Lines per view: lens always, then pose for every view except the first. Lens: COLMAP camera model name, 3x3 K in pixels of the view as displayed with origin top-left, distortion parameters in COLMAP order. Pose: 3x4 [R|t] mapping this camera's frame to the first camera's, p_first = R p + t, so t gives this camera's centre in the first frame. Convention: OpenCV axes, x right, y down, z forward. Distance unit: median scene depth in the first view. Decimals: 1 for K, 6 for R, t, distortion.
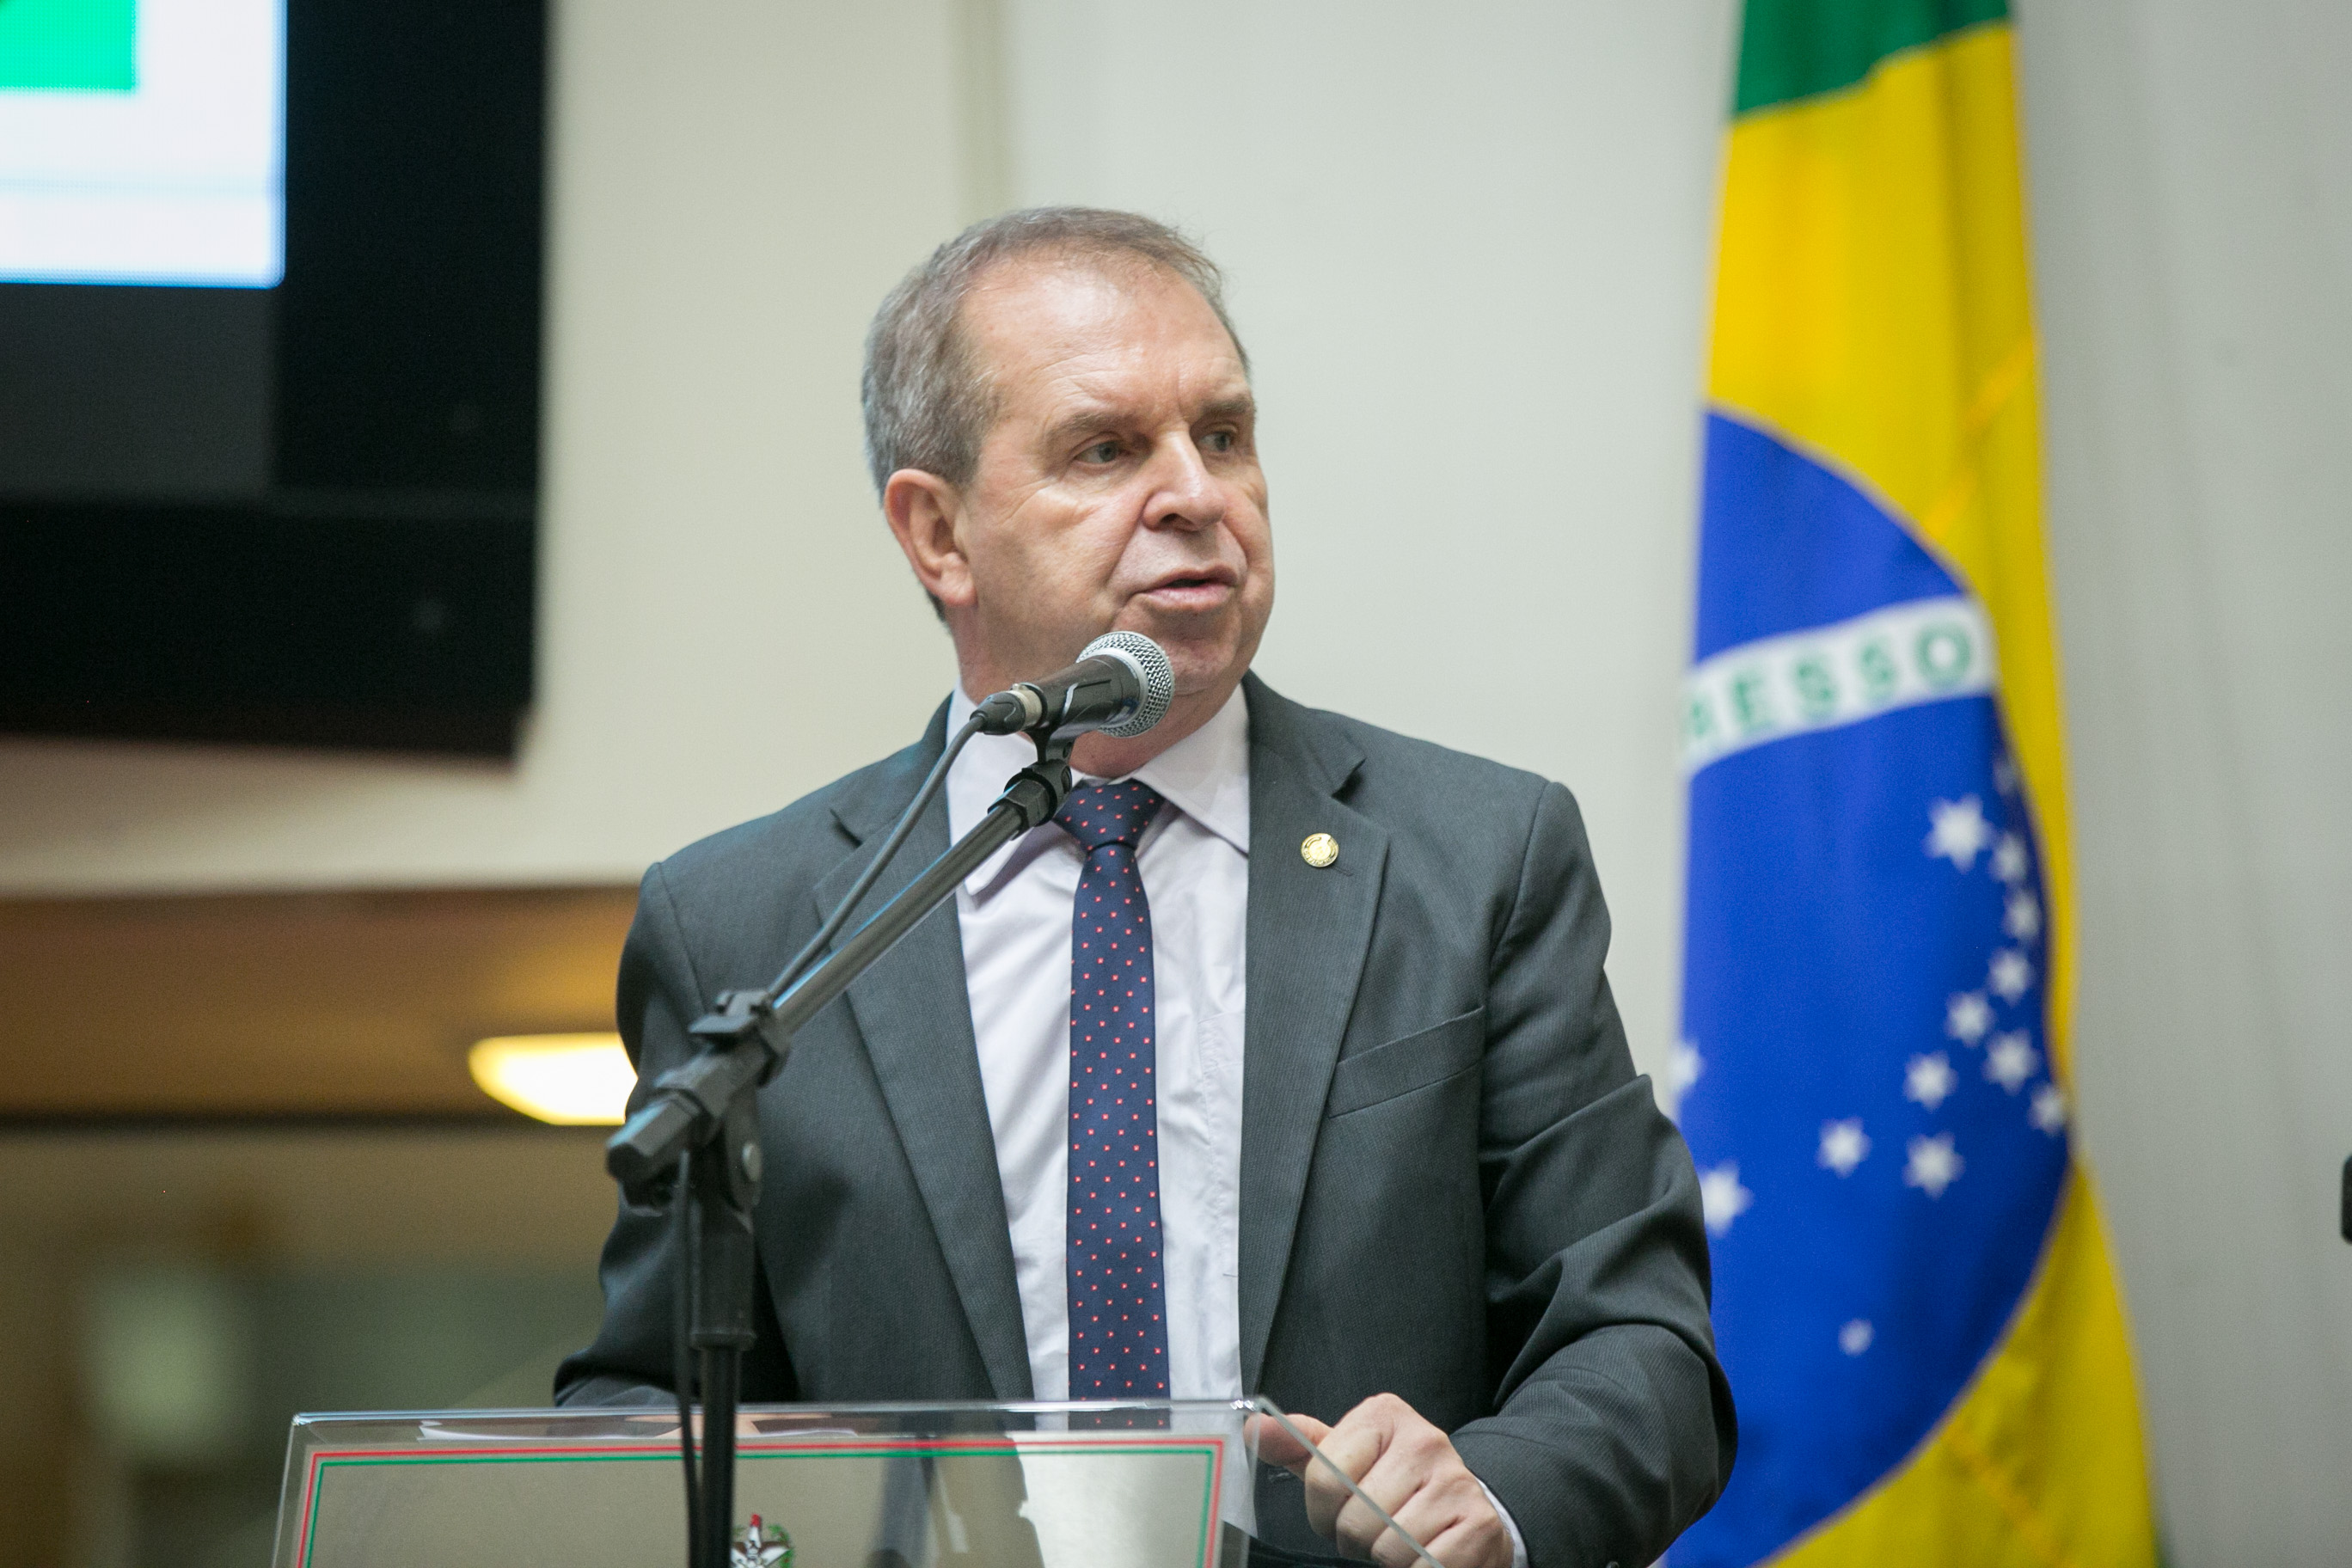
lens RADIAL K [[13433.7, 0, 1172.1], [0, 13433.7, 743.3], [0, 0, 1]] dist [1.329250, 10.816364]
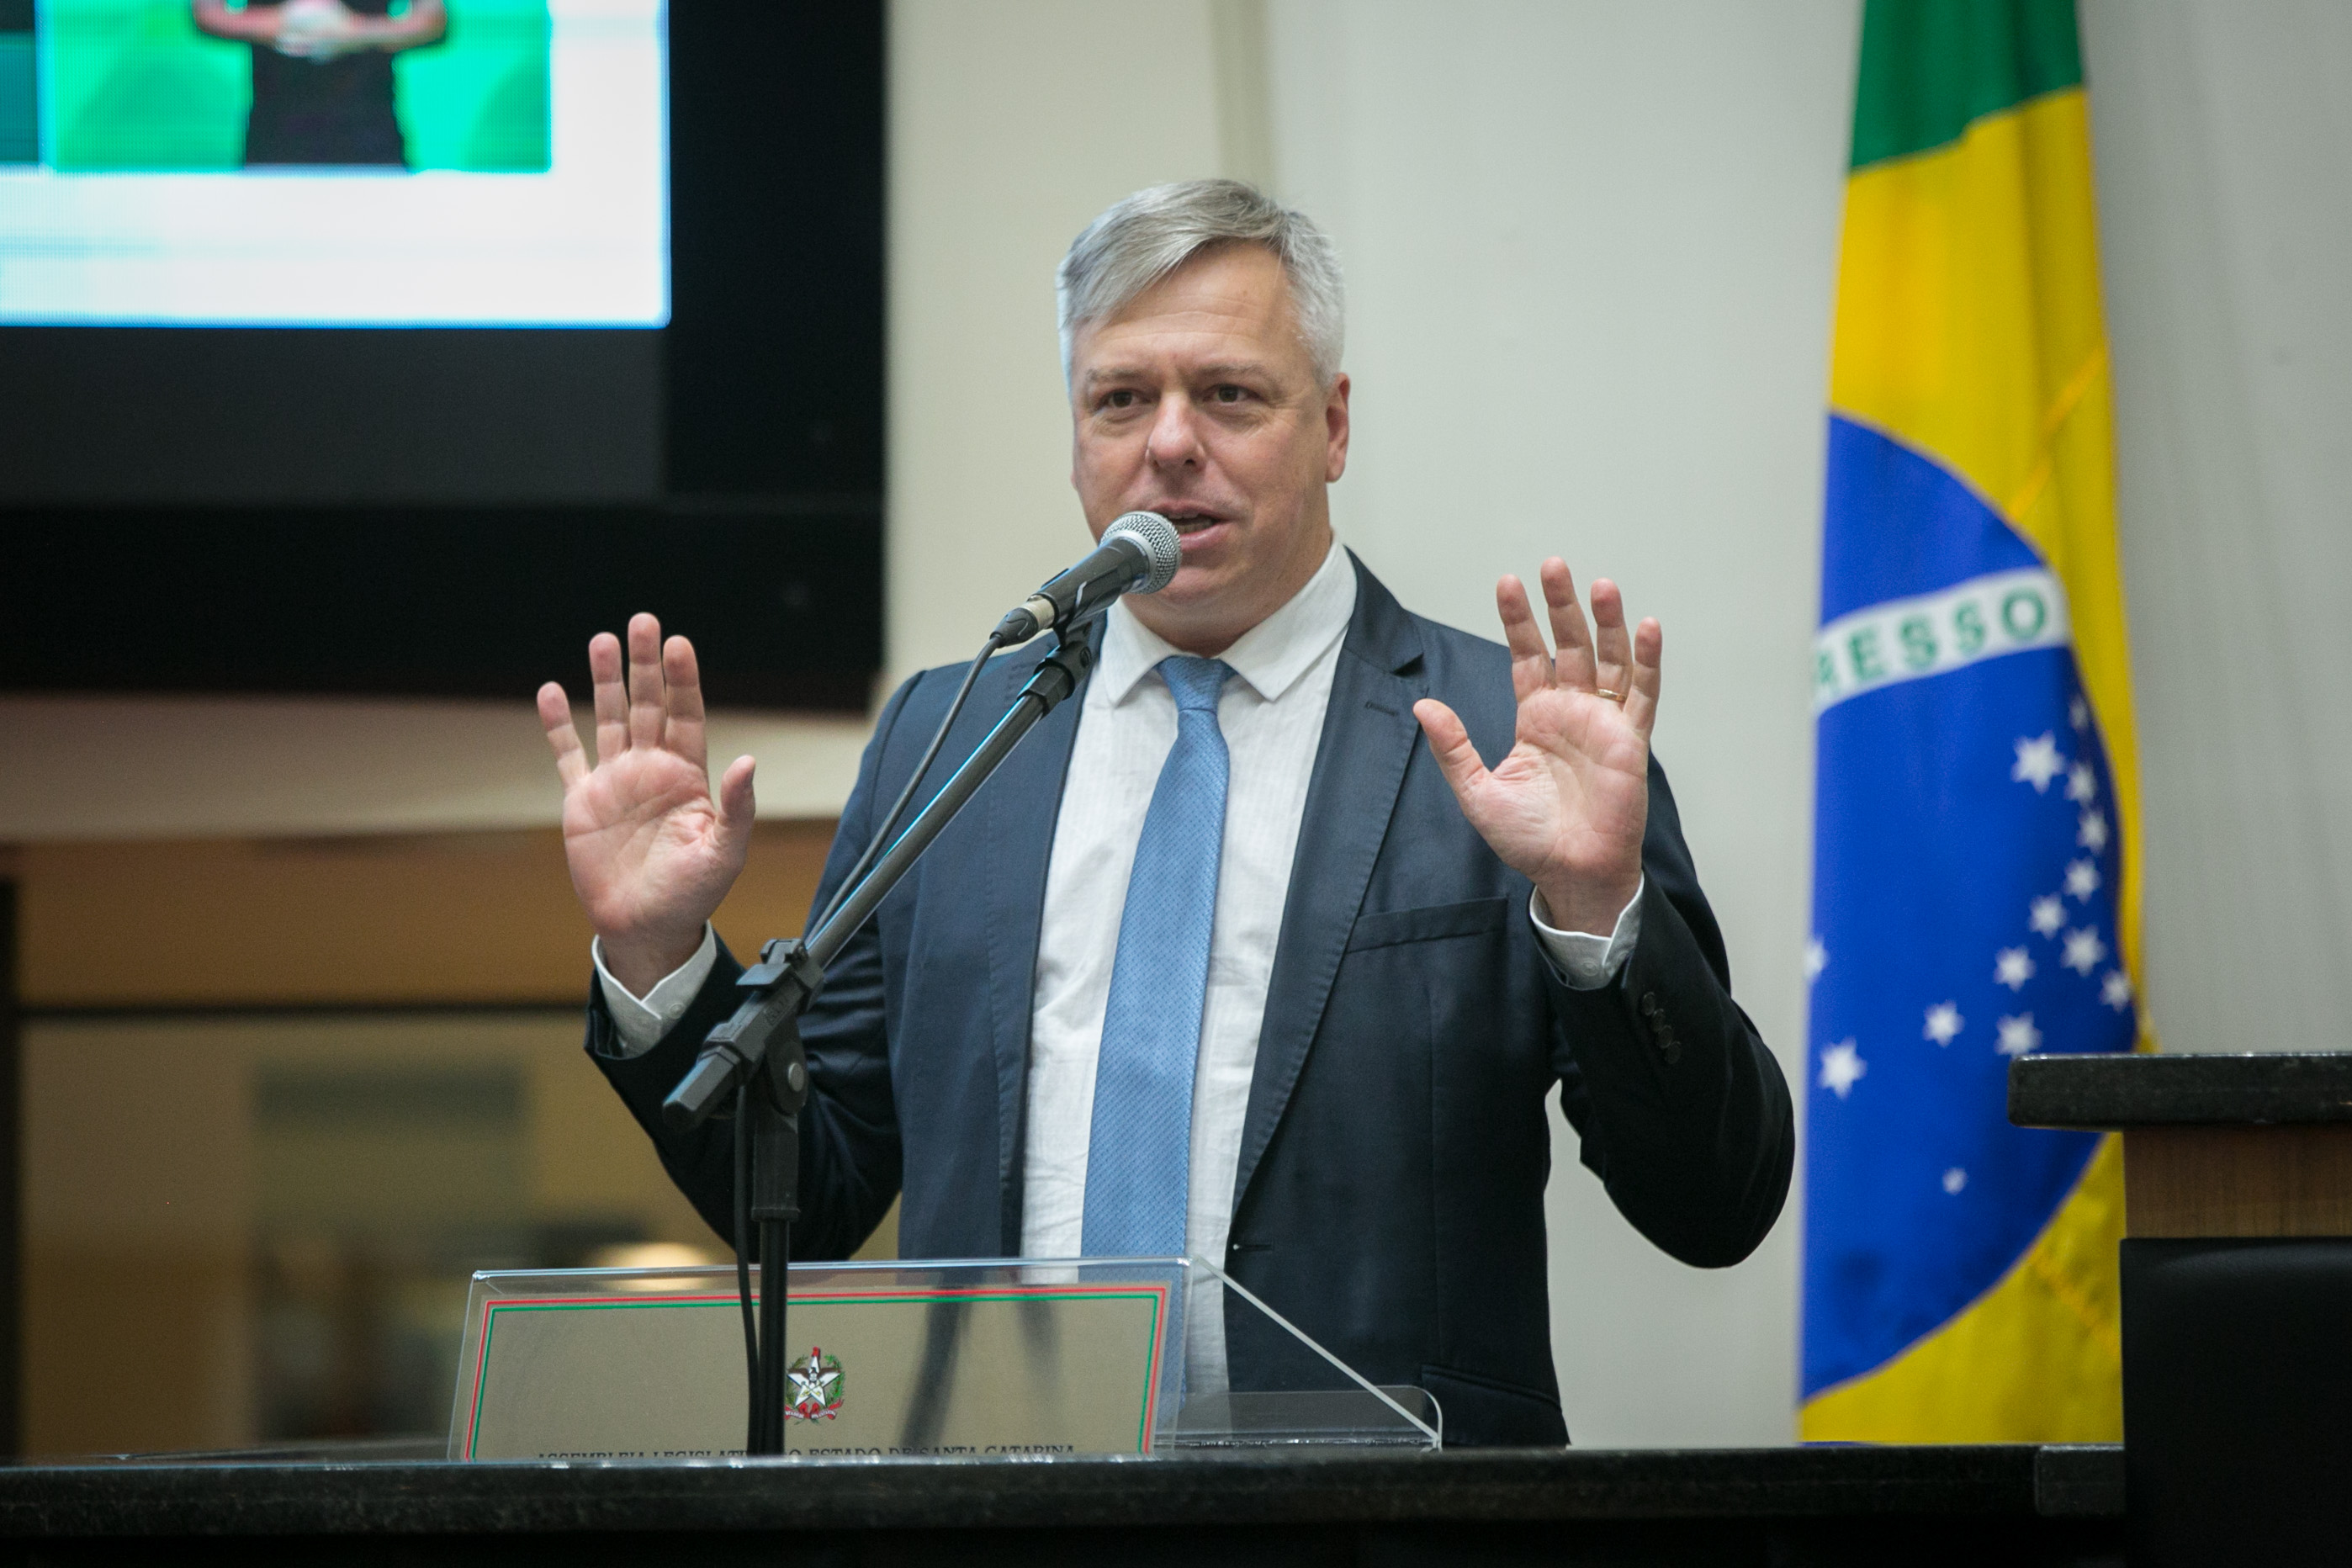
lens RADIAL K [[12938.9, 0, 1176.0], [0, 12938.9, 784.0], [0, 0, 1]] dist [0.824258, 17.828332]
pose [[0.997478, -0.012518, -0.069857, 0.062449], [0.013705, 0.999769, 0.016539, -0.011720], [0.069634, -0.017455, 0.997420, -0.163356]]
